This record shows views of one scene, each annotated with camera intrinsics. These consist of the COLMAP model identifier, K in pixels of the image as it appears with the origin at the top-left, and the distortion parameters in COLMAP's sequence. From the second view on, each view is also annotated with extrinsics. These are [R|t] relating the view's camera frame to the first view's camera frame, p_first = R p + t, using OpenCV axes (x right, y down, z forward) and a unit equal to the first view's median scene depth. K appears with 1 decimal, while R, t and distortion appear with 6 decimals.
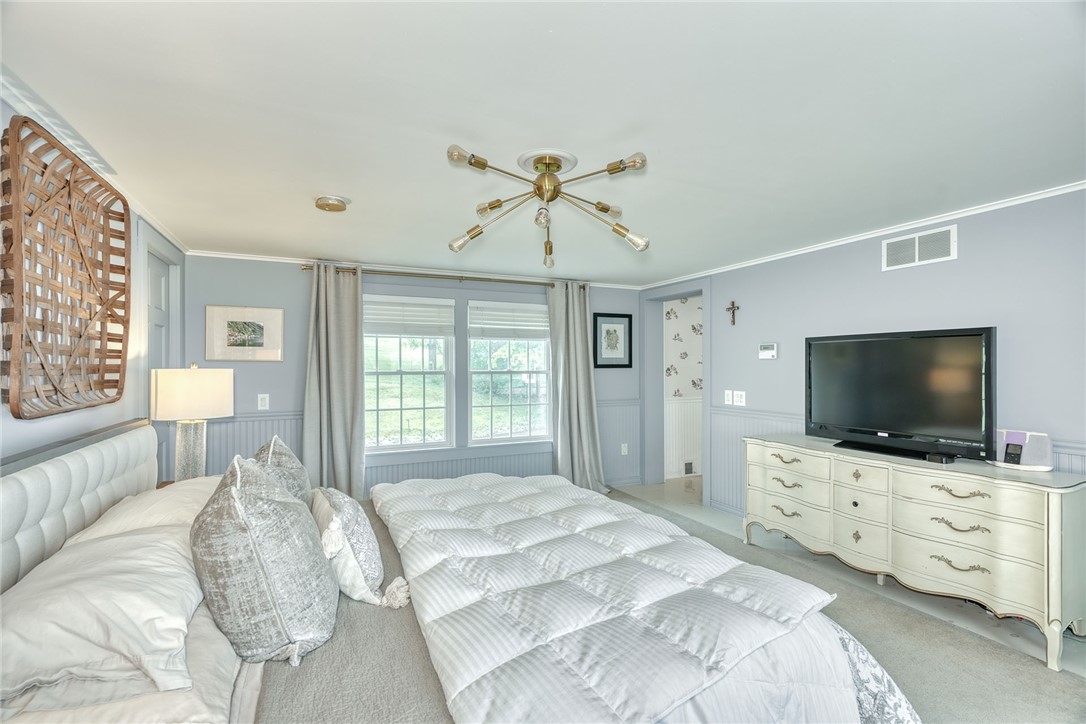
lens RADIAL K [[496.4, 0, 540.2], [0, 496.4, 363.5], [0, 0, 1]] dist [-0.000462, 0.000264]
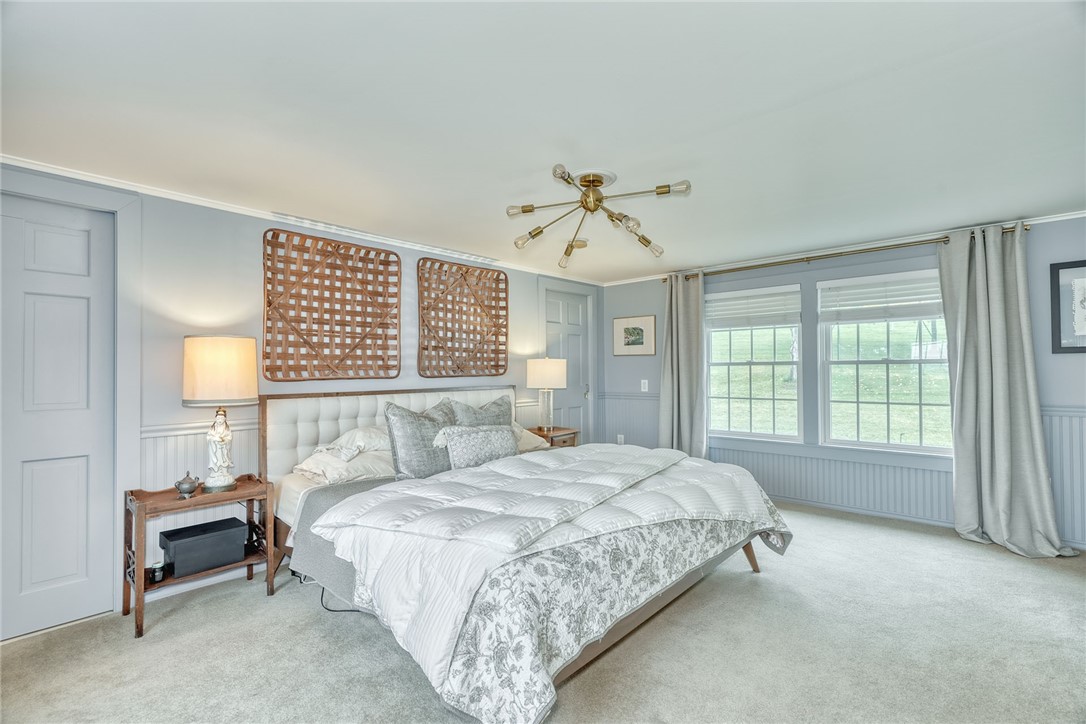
lens RADIAL K [[496.4, 0, 540.0], [0, 496.4, 364.5], [0, 0, 1]] dist [-0.000462, 0.000264]
pose [[0.372403, -0.013453, -0.927974, 0.563924], [0.009650, 0.999897, -0.010623, 0.030268], [0.928021, -0.004999, 0.372495, 0.222071]]
